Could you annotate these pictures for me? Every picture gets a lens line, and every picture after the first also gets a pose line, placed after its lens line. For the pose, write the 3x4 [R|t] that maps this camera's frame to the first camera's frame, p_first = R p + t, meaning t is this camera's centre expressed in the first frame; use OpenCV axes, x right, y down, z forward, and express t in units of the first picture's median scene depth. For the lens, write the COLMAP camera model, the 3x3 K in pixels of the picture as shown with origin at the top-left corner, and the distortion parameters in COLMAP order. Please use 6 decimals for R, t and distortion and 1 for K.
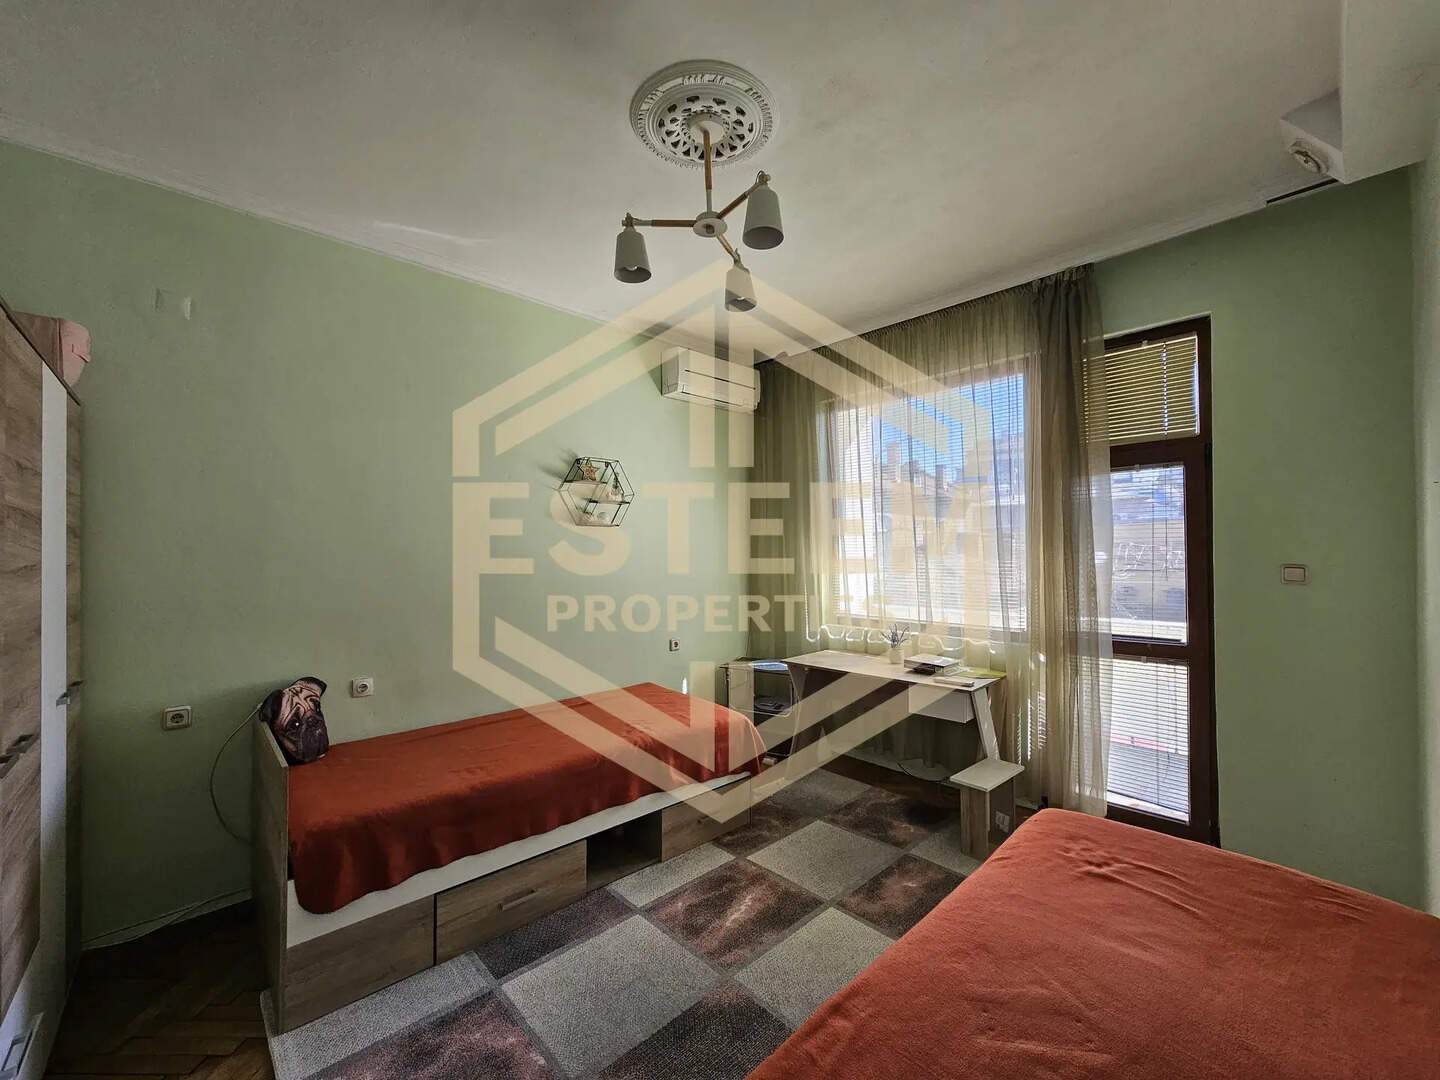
lens RADIAL K [[584.8, 0, 722.1], [0, 584.8, 542.9], [0, 0, 1]] dist [-0.003259, 0.002759]
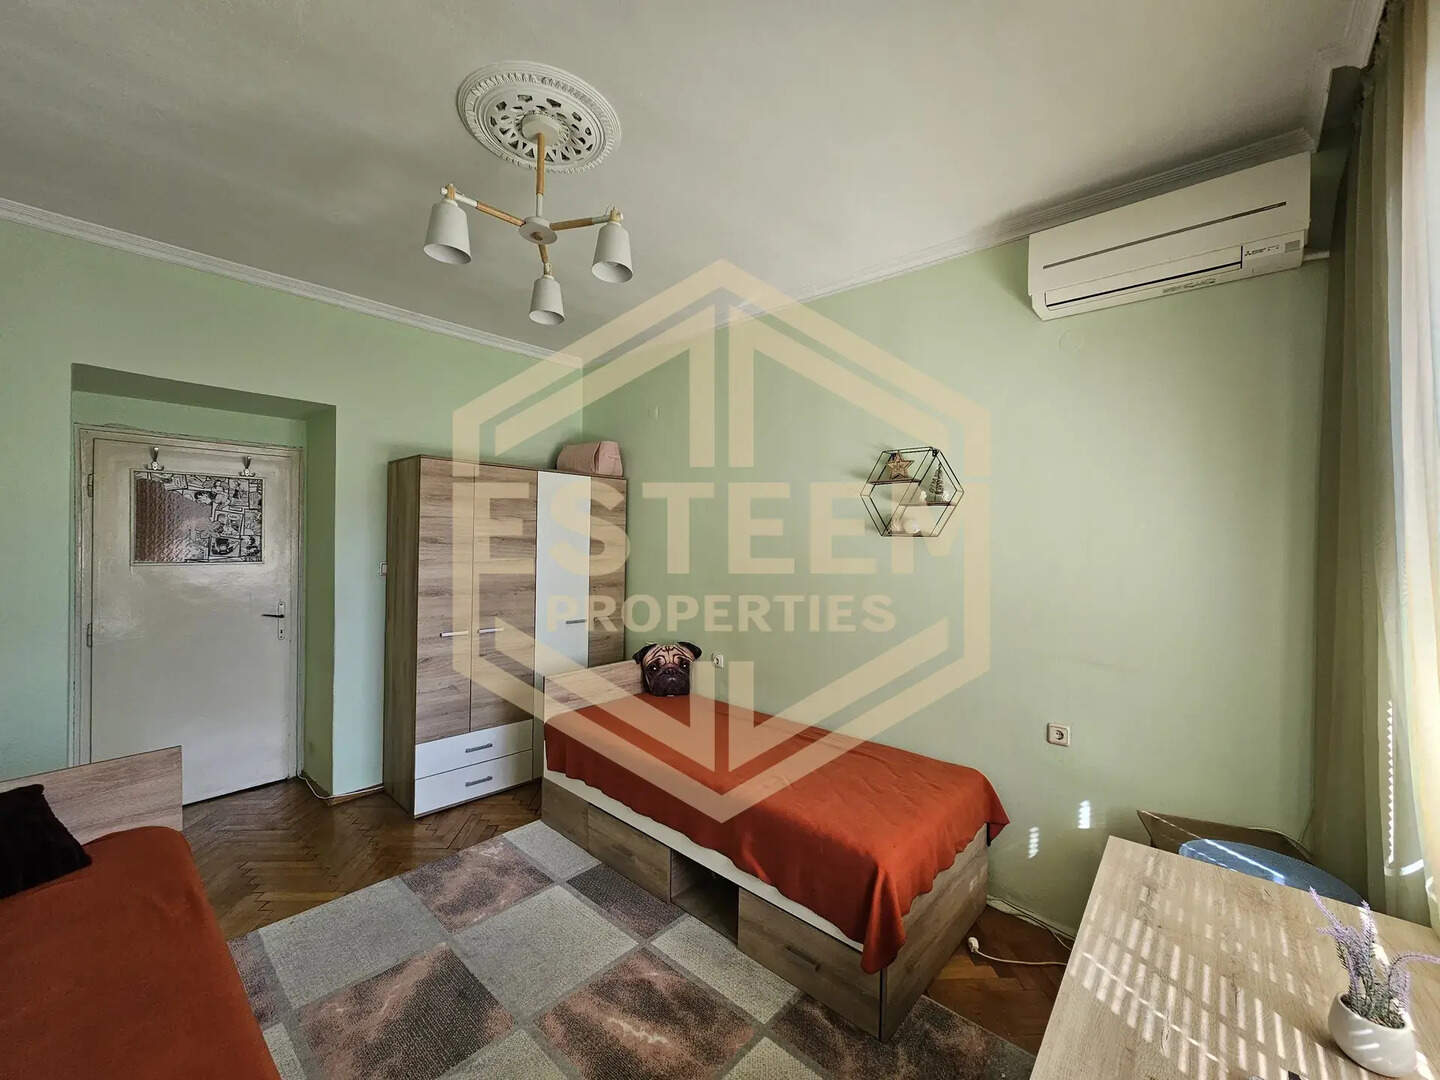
lens RADIAL K [[584.8, 0, 722.1], [0, 584.8, 542.9], [0, 0, 1]] dist [-0.003259, 0.002759]
pose [[0.083671, 0.017483, -0.996340, 0.798158], [-0.003843, 0.999844, 0.017222, -0.049085], [0.996486, 0.002388, 0.083725, 1.017159]]
